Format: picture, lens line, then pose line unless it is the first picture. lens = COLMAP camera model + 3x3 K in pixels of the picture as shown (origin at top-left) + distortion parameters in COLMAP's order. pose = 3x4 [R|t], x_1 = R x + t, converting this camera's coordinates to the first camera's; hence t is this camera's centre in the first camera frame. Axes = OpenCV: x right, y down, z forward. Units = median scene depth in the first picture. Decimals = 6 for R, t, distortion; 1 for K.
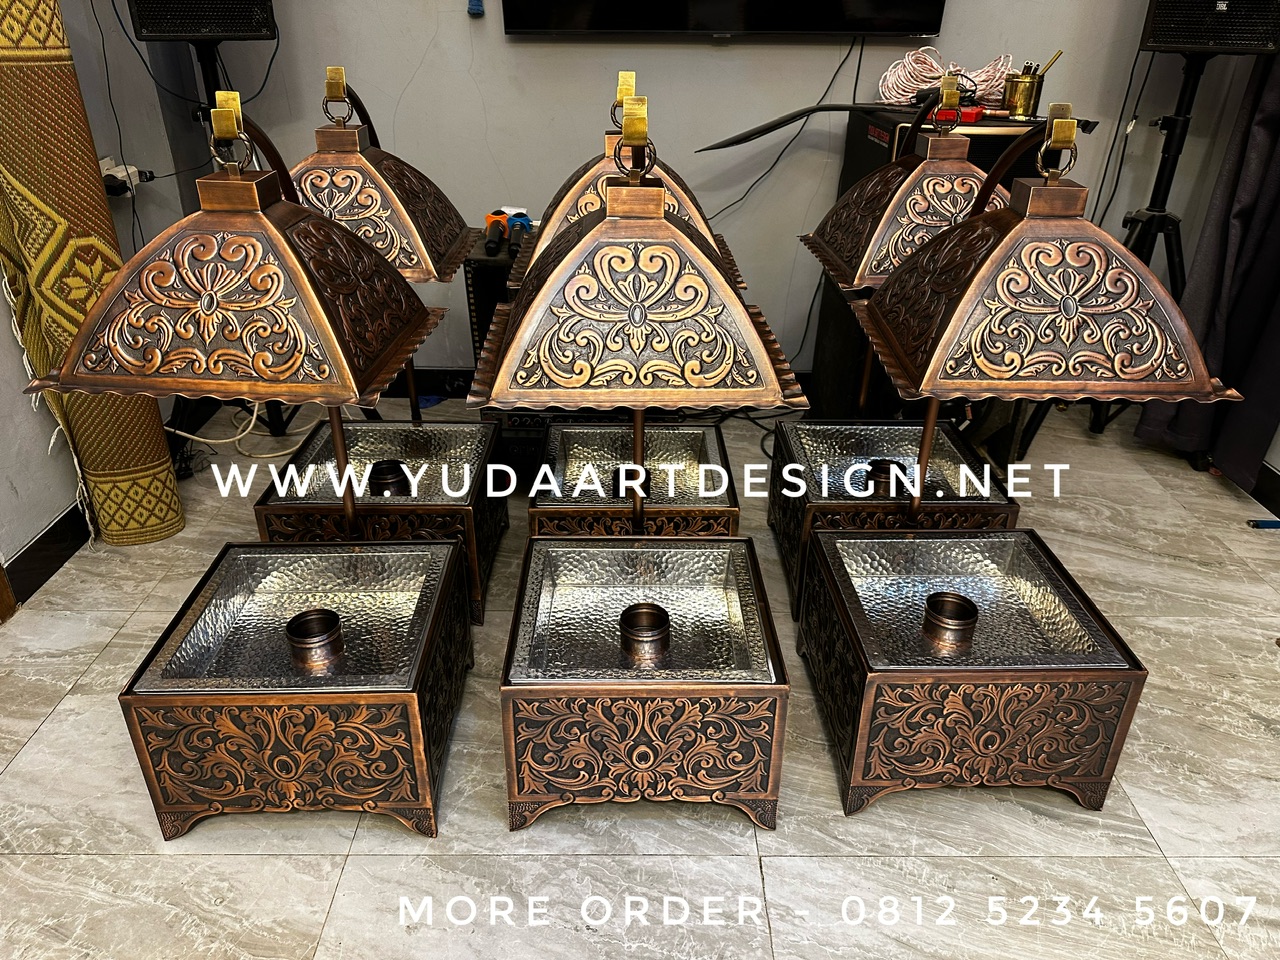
lens RADIAL K [[904.5, 0, 636.7], [0, 904.5, 477.6], [0, 0, 1]] dist [0.012306, -0.021076]
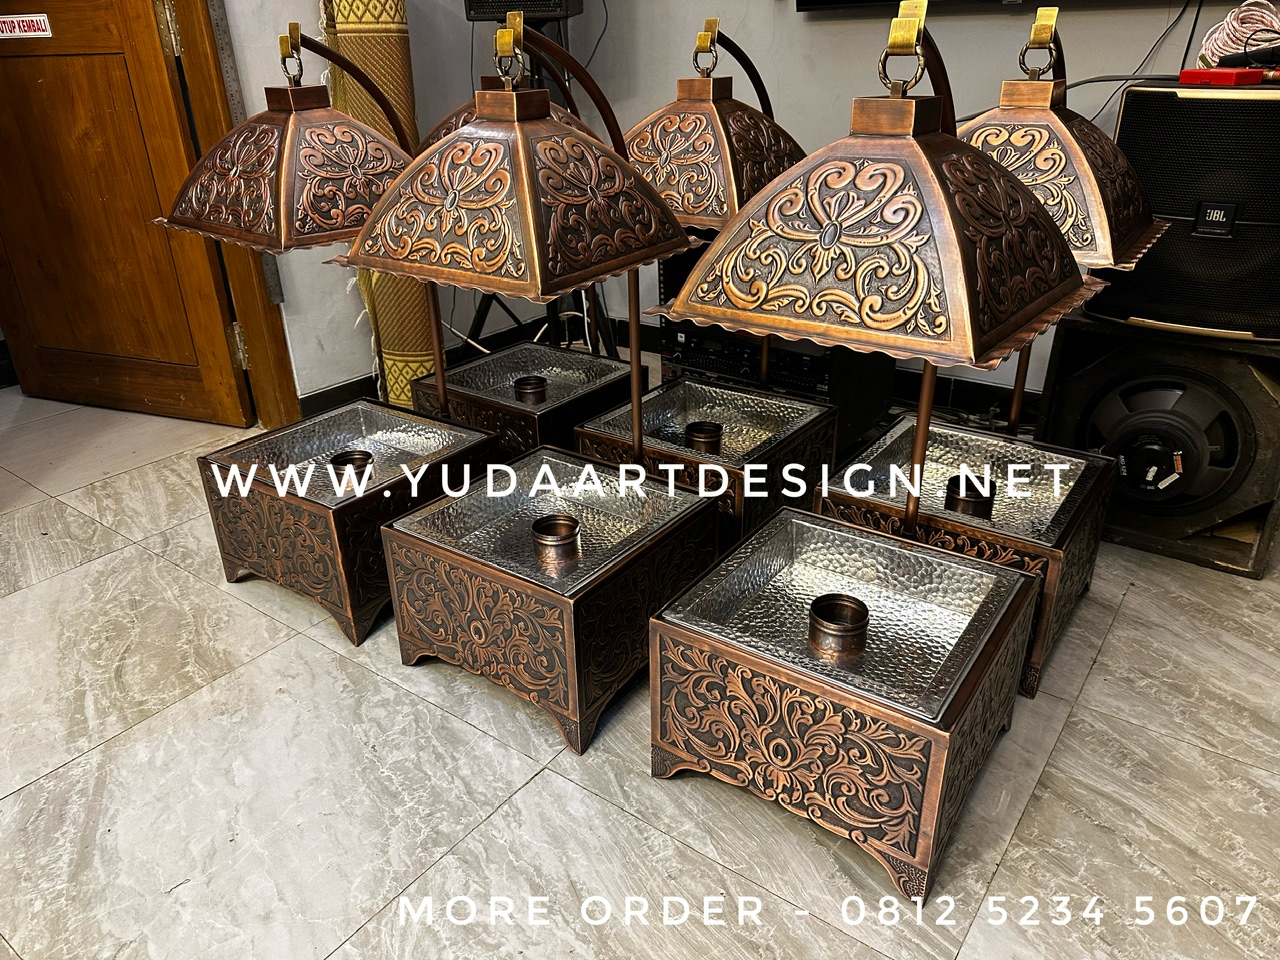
lens RADIAL K [[904.5, 0, 639.9], [0, 904.5, 482.5], [0, 0, 1]] dist [0.012306, -0.021076]
pose [[0.804440, 0.234911, -0.545612, 0.700932], [-0.248134, 0.967400, 0.050665, 0.031249], [0.539727, 0.094628, 0.836505, 0.175574]]
